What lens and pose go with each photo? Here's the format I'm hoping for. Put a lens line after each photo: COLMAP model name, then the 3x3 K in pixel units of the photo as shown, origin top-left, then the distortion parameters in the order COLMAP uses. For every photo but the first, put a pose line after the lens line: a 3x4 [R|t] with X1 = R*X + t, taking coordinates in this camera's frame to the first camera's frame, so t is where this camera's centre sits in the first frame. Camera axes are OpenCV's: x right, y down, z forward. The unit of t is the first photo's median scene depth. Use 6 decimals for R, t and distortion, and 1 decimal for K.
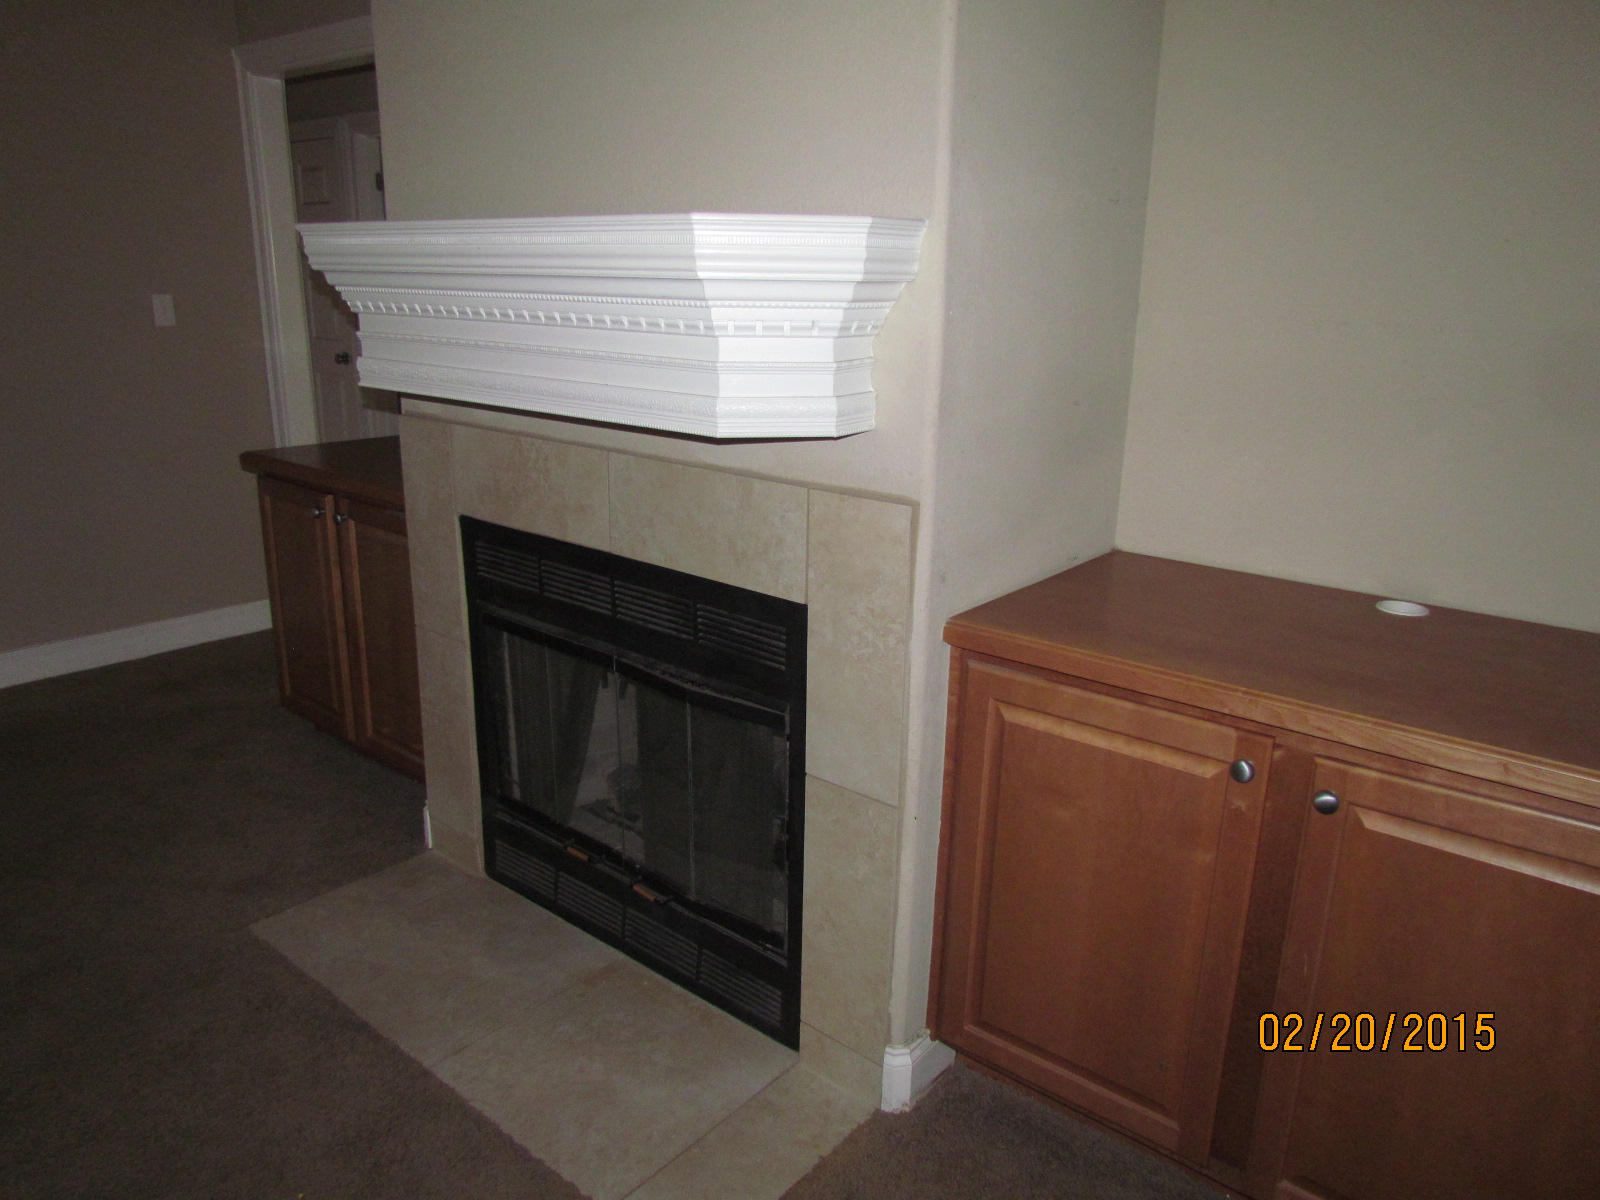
lens RADIAL K [[1111.0, 0, 800.0], [0, 1111.0, 600.0], [0, 0, 1]] dist [-0.061102, -0.000503]
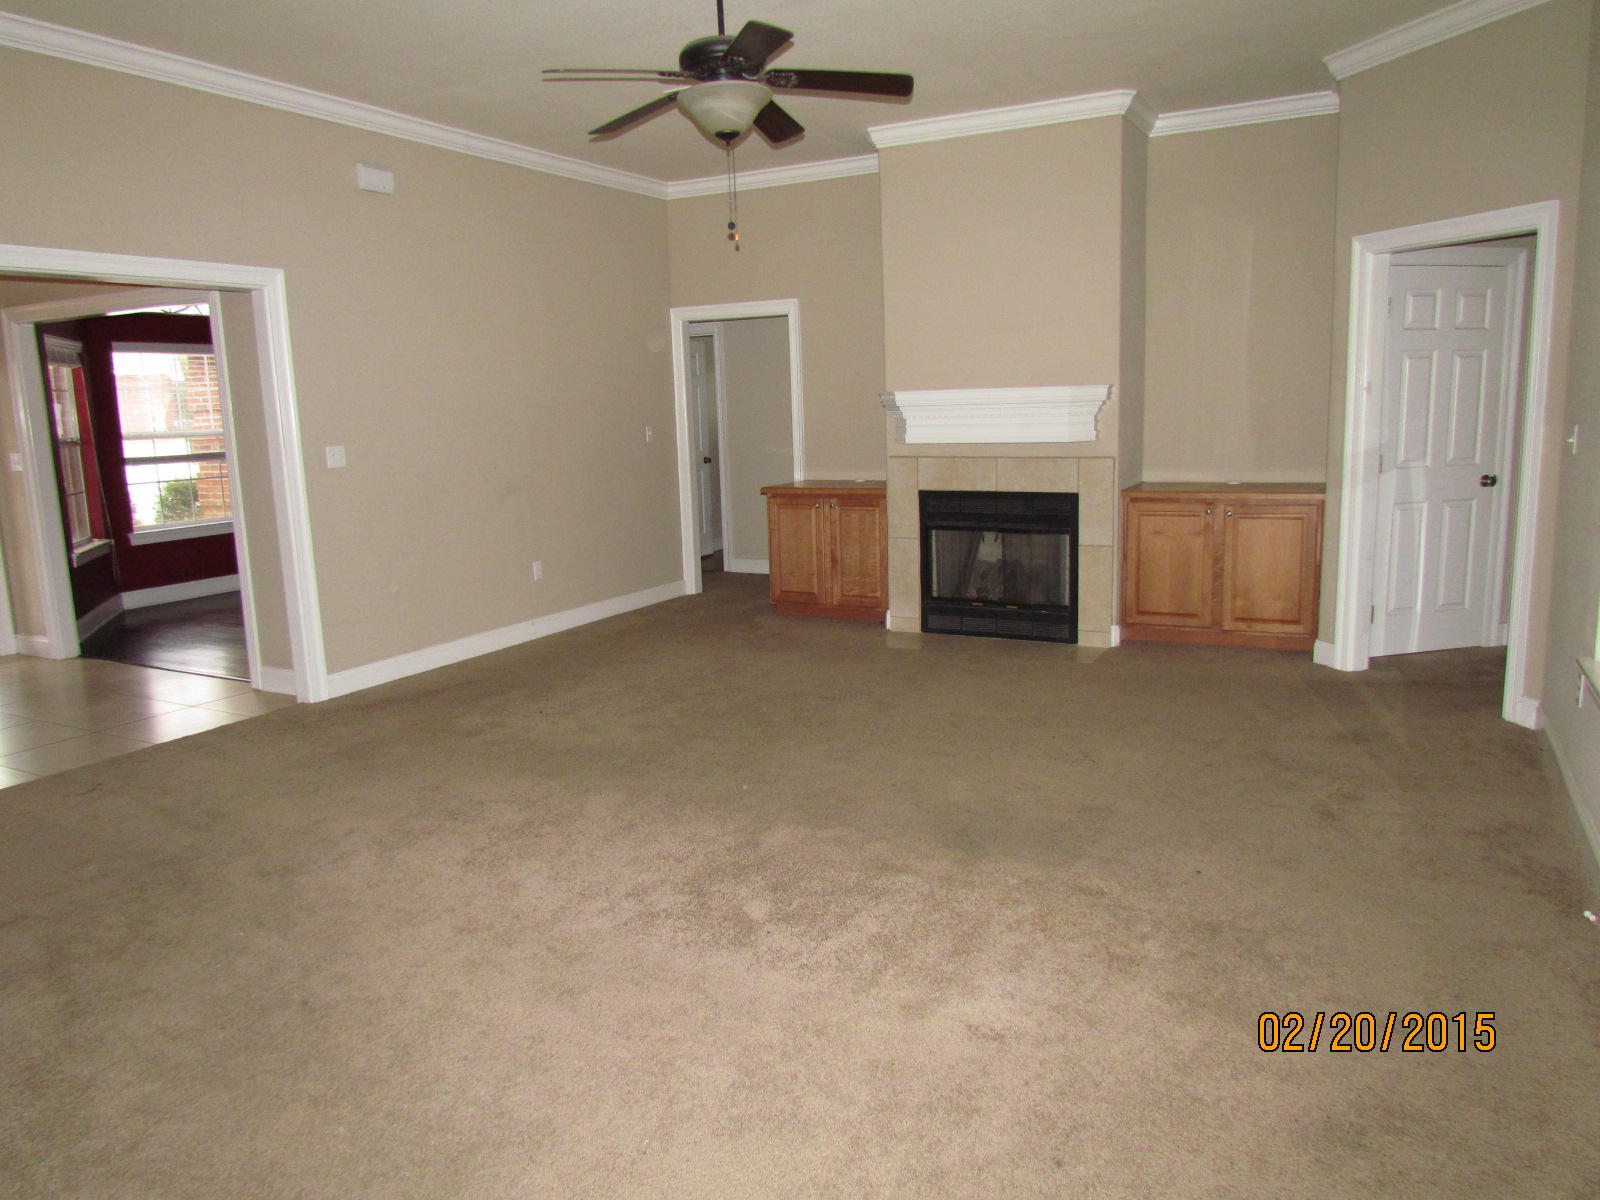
lens RADIAL K [[1111.0, 0, 800.0], [0, 1111.0, 600.0], [0, 0, 1]] dist [-0.061102, -0.000503]
pose [[0.979808, -0.091113, 0.177971, -1.197111], [0.106877, 0.990961, -0.081081, 0.417712], [-0.168975, 0.098465, 0.980690, -1.772475]]
